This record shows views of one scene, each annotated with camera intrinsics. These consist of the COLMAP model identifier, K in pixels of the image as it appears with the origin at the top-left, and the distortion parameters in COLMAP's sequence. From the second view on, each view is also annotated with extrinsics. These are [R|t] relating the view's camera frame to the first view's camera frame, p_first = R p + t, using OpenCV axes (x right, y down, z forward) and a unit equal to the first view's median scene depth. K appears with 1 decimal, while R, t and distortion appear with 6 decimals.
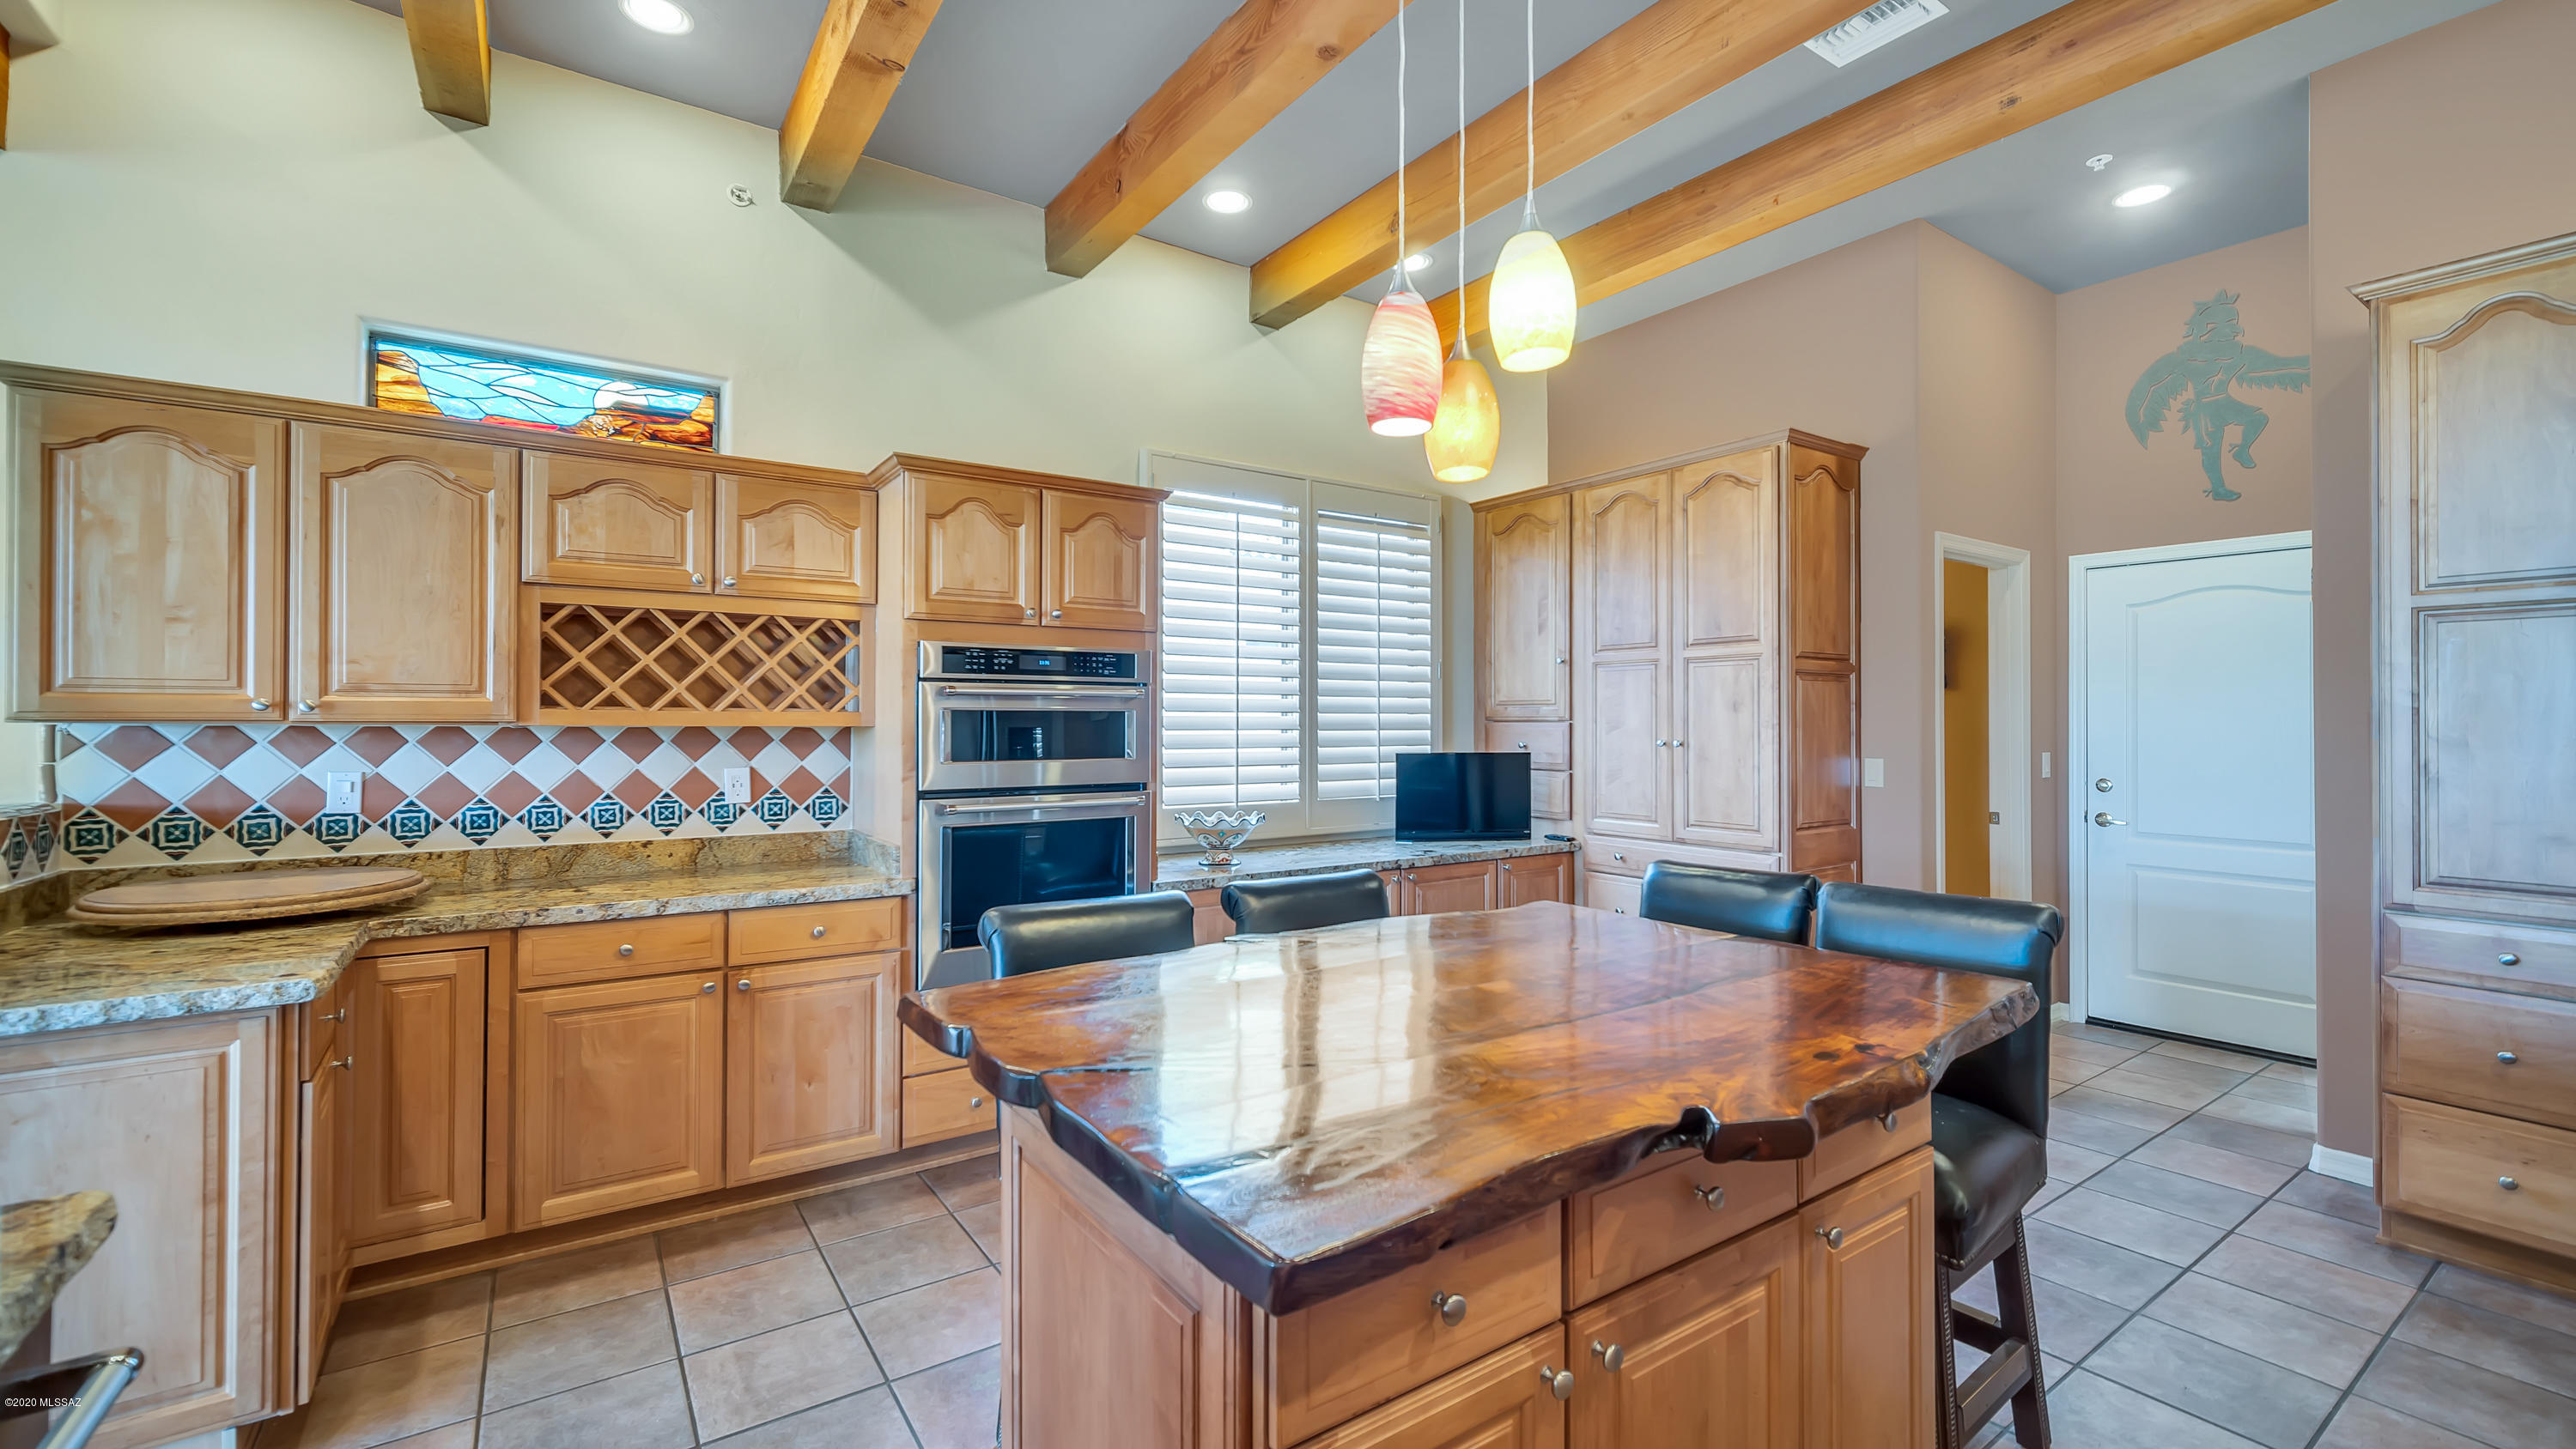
lens RADIAL K [[1046.9, 0, 1296.3], [0, 1046.9, 706.9], [0, 0, 1]] dist [-0.000365, -0.000028]
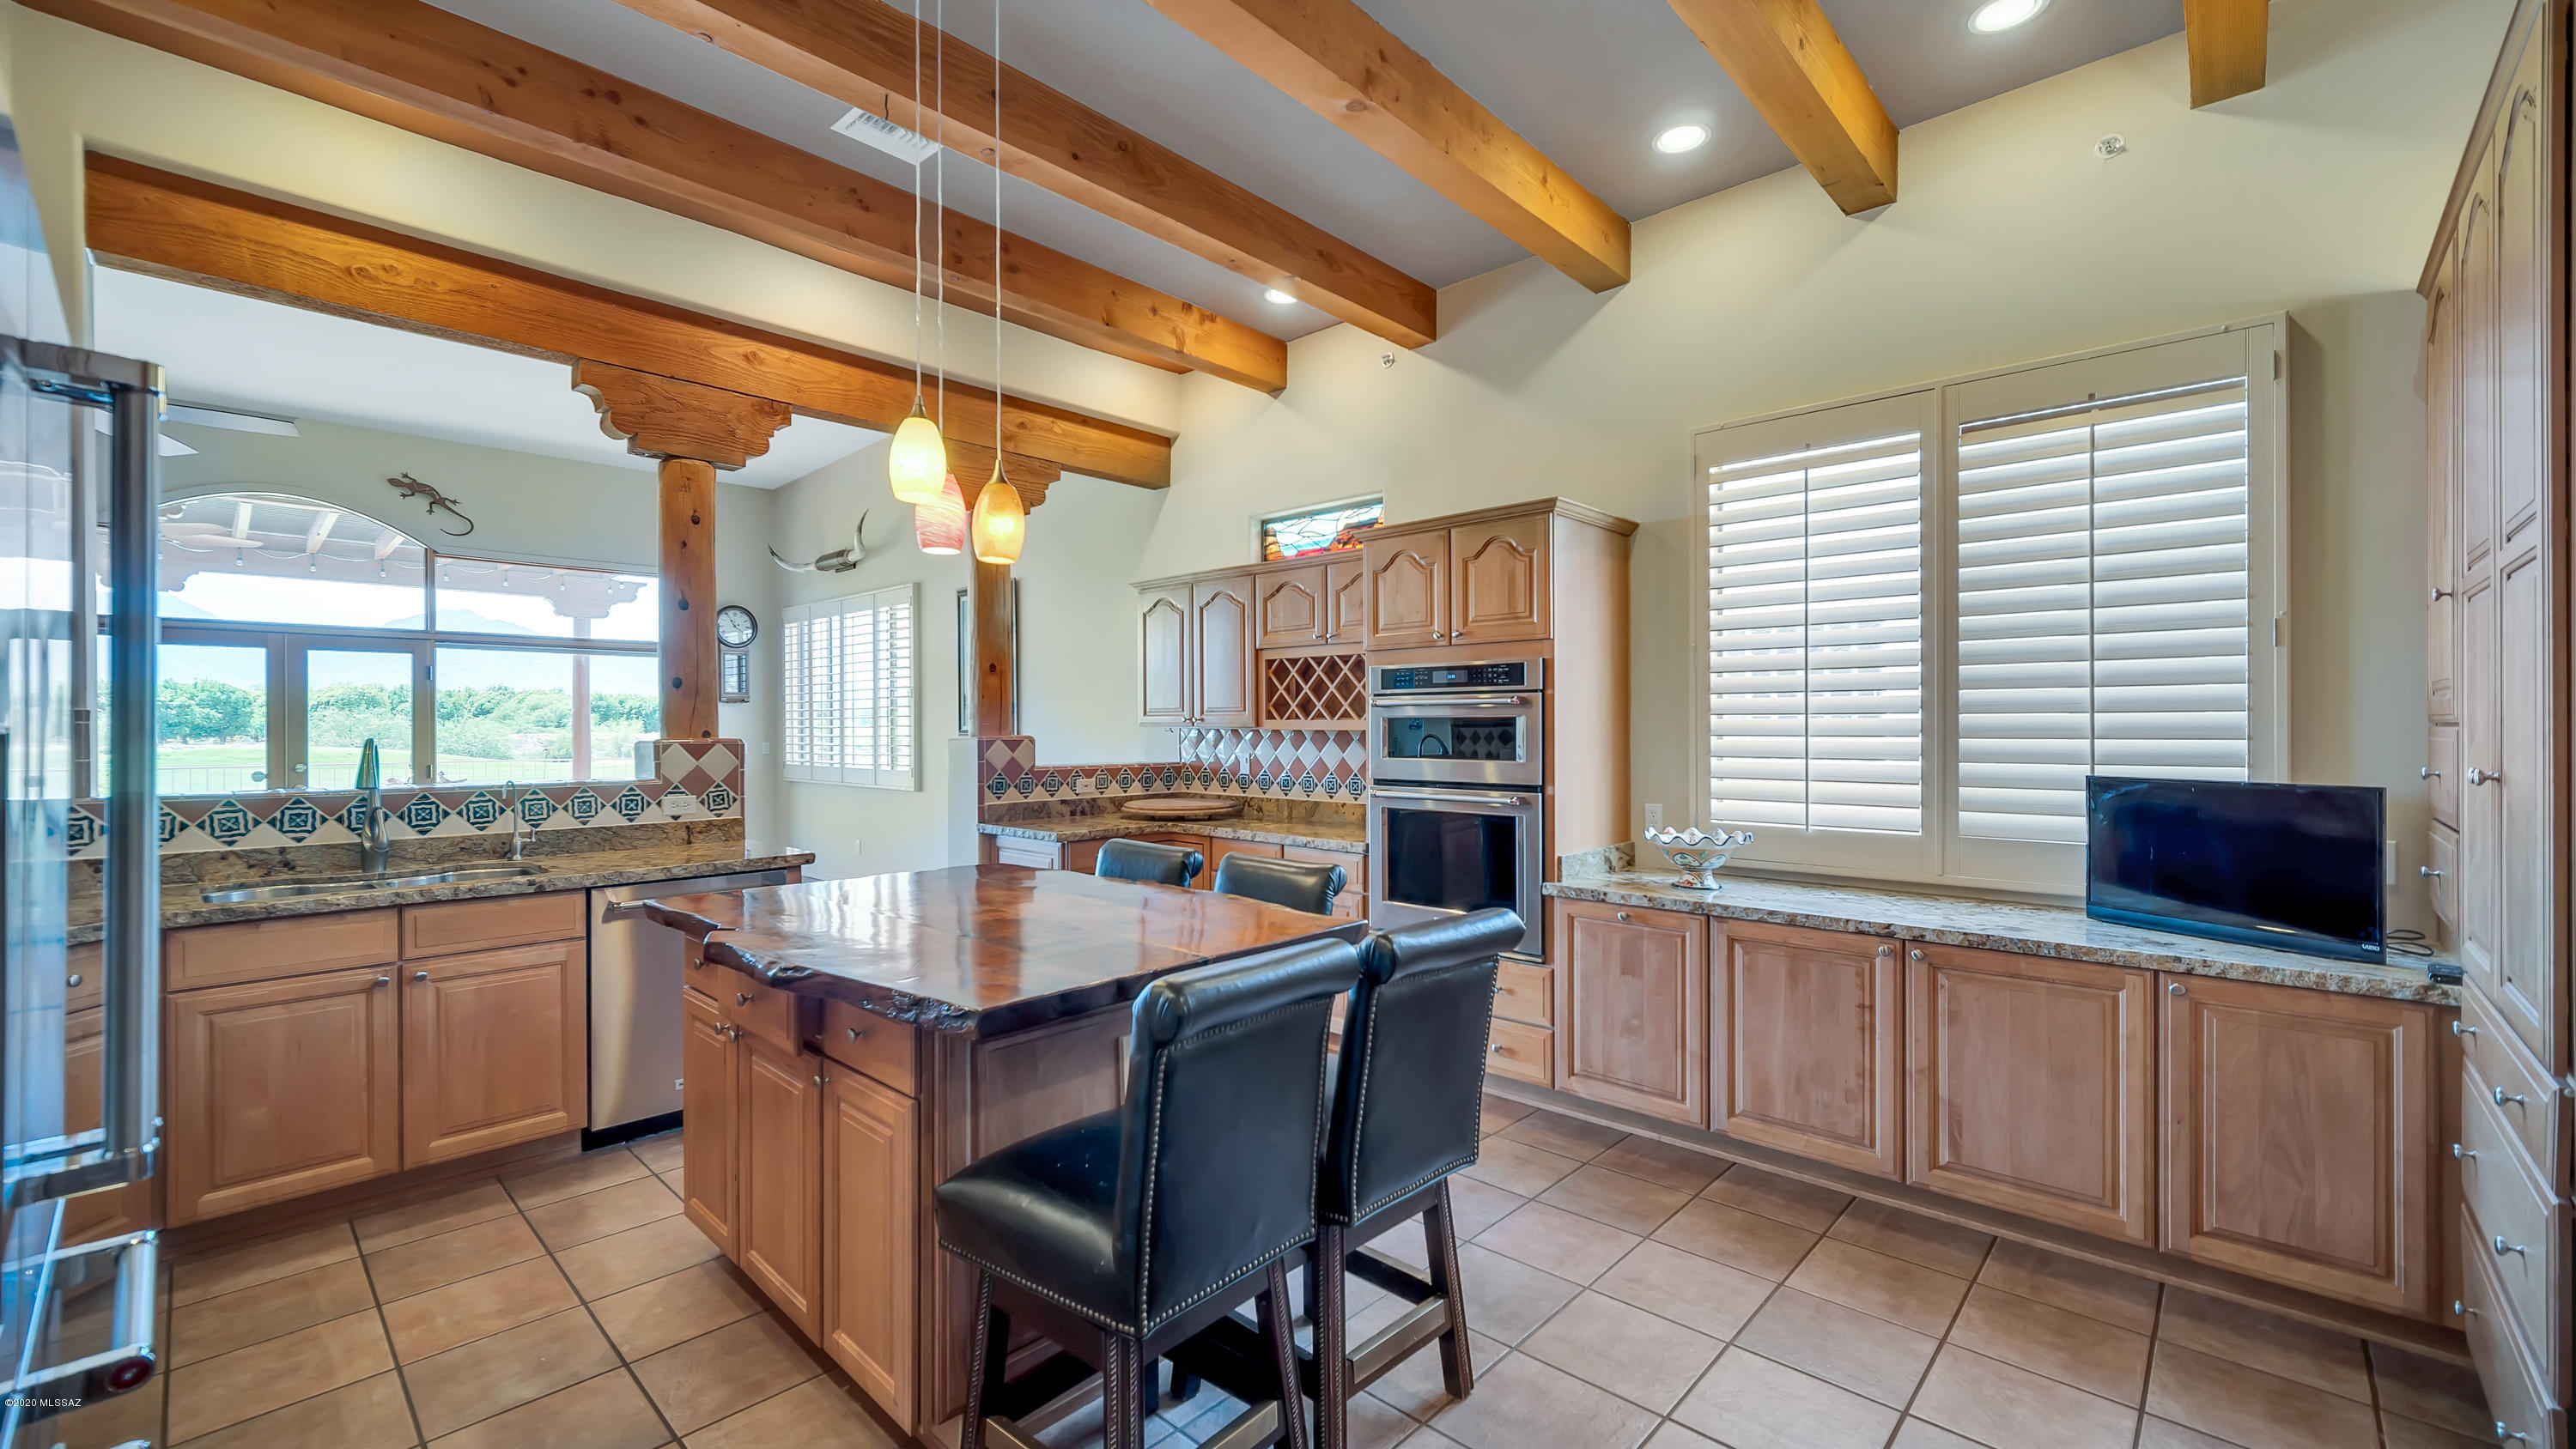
lens RADIAL K [[1046.9, 0, 1302.1], [0, 1046.9, 730.3], [0, 0, 1]] dist [-0.000365, -0.000028]
pose [[0.211403, 0.001537, -0.977398, 0.830820], [0.014830, 0.999879, 0.004779, 0.009595], [0.977286, -0.015505, 0.211355, 0.563879]]
